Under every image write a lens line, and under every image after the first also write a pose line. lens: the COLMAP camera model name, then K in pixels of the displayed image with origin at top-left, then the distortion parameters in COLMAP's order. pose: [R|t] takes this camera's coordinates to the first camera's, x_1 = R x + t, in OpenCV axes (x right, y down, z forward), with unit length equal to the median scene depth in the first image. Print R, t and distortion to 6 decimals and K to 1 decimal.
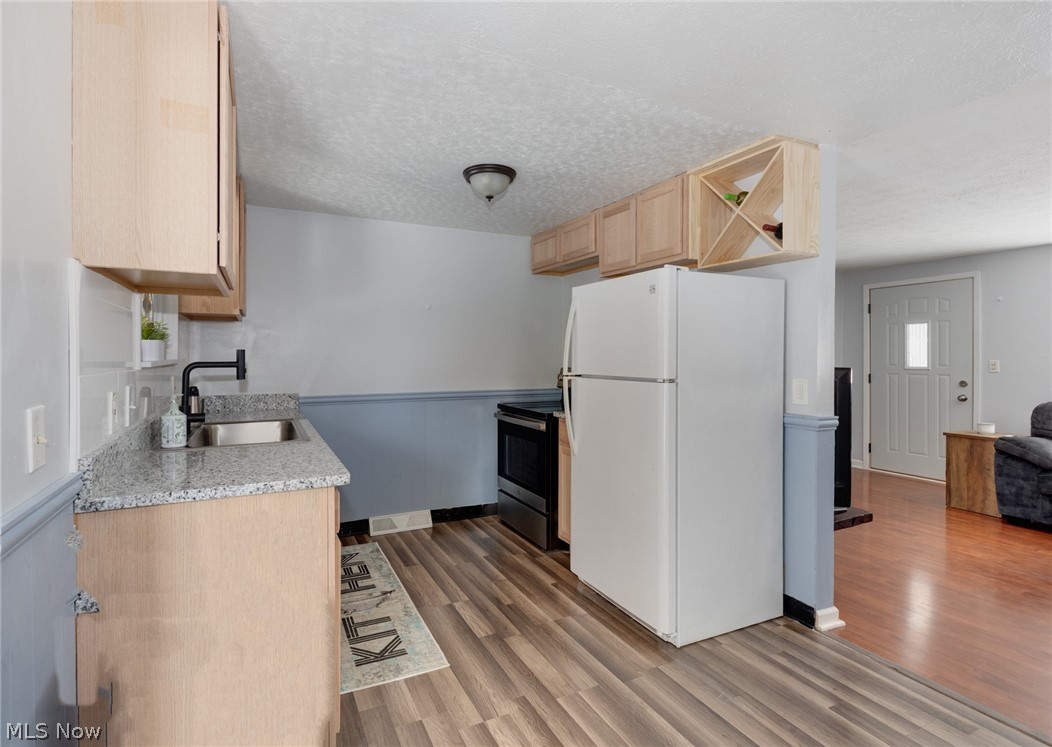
lens RADIAL K [[529.9, 0, 508.3], [0, 529.9, 363.0], [0, 0, 1]] dist [0.002274, 0.001139]
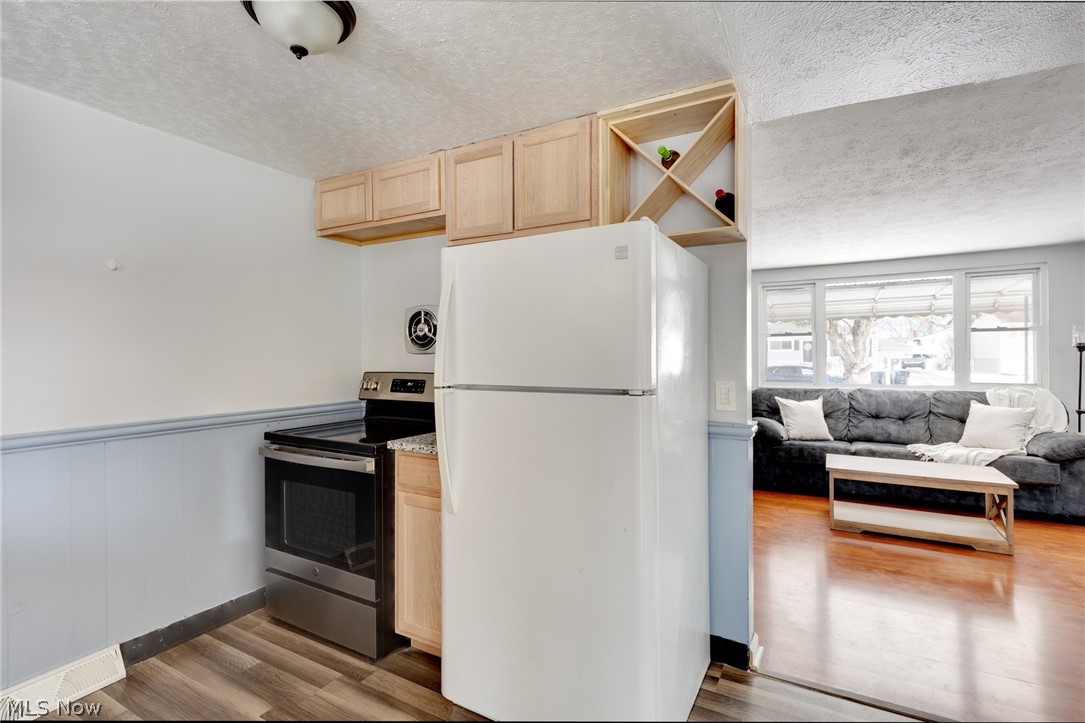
lens RADIAL K [[492.9, 0, 578.0], [0, 492.9, 356.4], [0, 0, 1]] dist [0.004660, 0.000763]
pose [[0.796241, -0.005542, 0.604954, -0.092283], [0.012509, 0.999895, -0.007305, -0.005079], [-0.604850, 0.013383, 0.796227, 0.366943]]
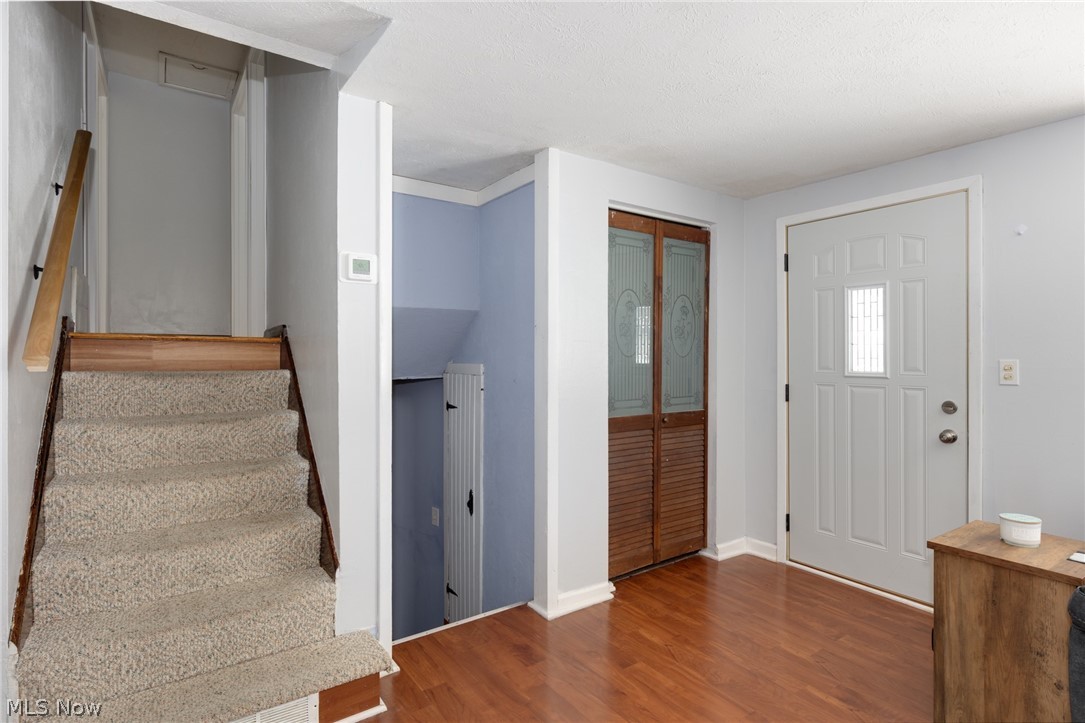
lens RADIAL K [[580.7, 0, 569.1], [0, 580.7, 359.9], [0, 0, 1]] dist [-0.000781, -0.000002]
pose [[0.981451, -0.002661, 0.191697, 0.602592], [0.002633, 0.999996, 0.000399, -0.008626], [-0.191697, 0.000113, 0.981454, 0.797506]]
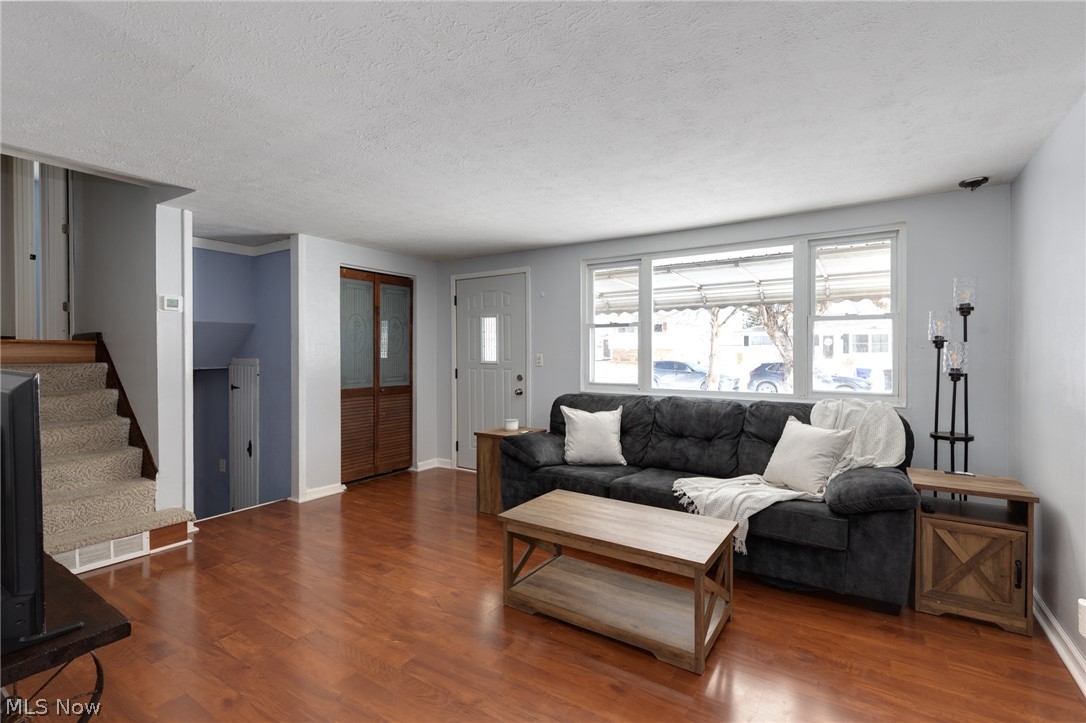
lens RADIAL K [[501.4, 0, 571.5], [0, 501.4, 355.8], [0, 0, 1]] dist [0.000593, 0.000269]
pose [[0.839285, -0.006315, 0.543654, 0.622265], [0.007235, 0.999974, 0.000447, -0.002869], [-0.543643, 0.003558, 0.839309, 0.217353]]
